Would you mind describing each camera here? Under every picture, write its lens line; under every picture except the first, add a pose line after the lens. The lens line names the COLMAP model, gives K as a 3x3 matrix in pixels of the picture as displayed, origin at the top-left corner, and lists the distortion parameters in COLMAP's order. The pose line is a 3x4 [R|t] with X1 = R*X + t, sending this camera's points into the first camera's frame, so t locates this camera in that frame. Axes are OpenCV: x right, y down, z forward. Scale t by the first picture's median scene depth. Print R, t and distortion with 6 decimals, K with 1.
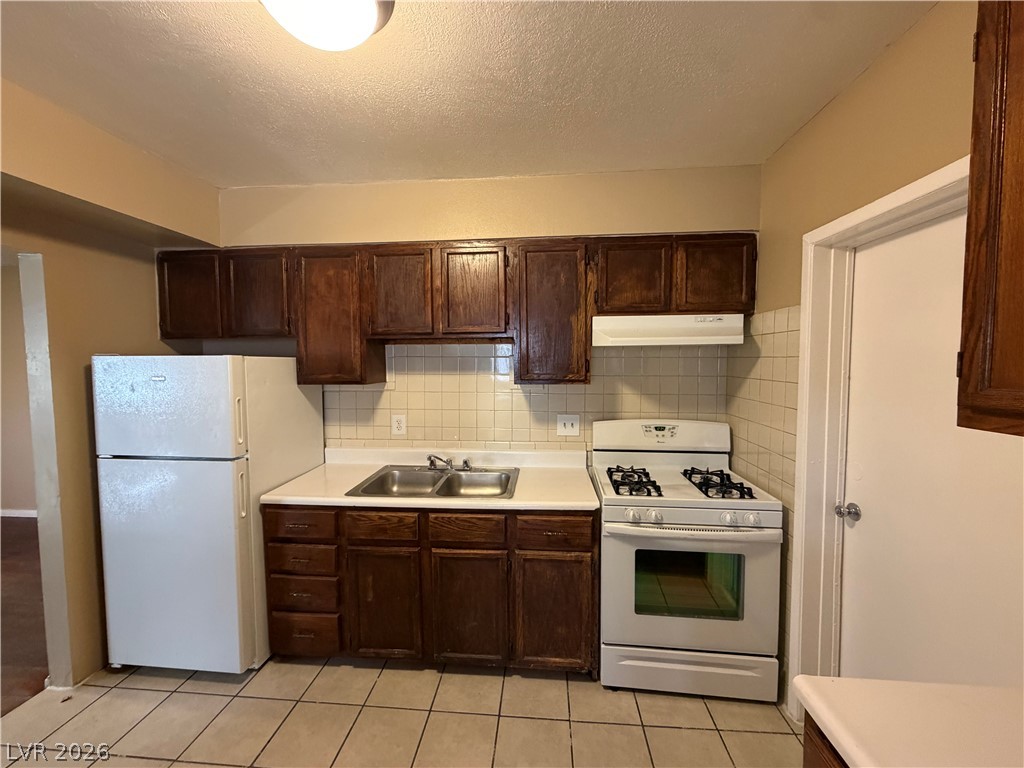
lens RADIAL K [[410.1, 0, 512.4], [0, 410.1, 385.8], [0, 0, 1]] dist [0.001765, -0.000357]
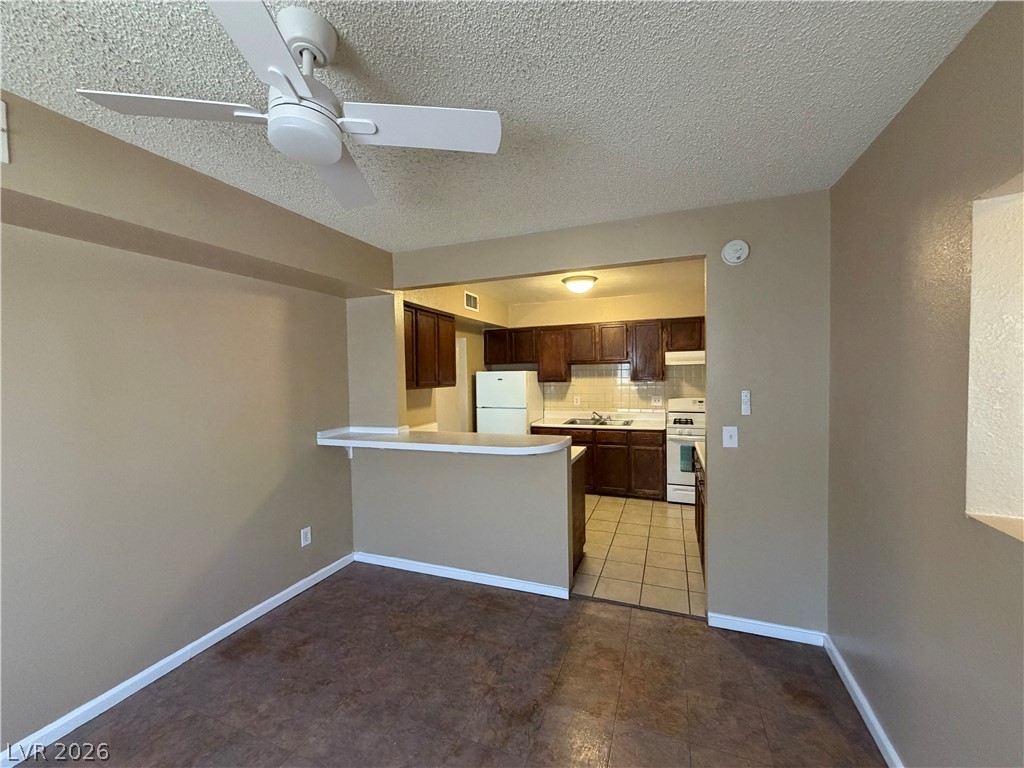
lens RADIAL K [[410.1, 0, 511.6], [0, 410.1, 385.4], [0, 0, 1]] dist [0.001765, -0.000357]
pose [[0.959925, -0.003863, -0.280230, 0.009244], [-0.003788, 0.999635, -0.026758, 0.088404], [0.280231, 0.026747, 0.959560, -1.508469]]
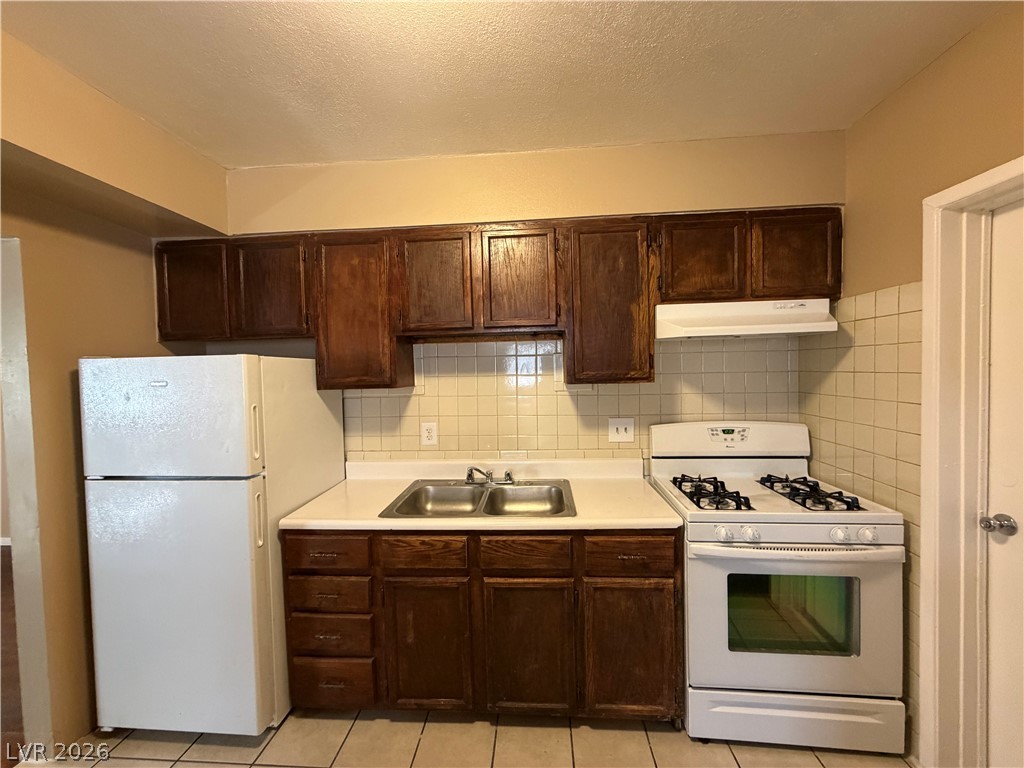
lens RADIAL K [[410.1, 0, 511.5], [0, 410.1, 385.1], [0, 0, 1]] dist [0.001765, -0.000357]
pose [[0.999720, -0.019900, 0.012770, -0.130649], [0.020206, 0.999499, -0.024358, 0.018066], [-0.012279, 0.024609, 0.999622, 0.129724]]
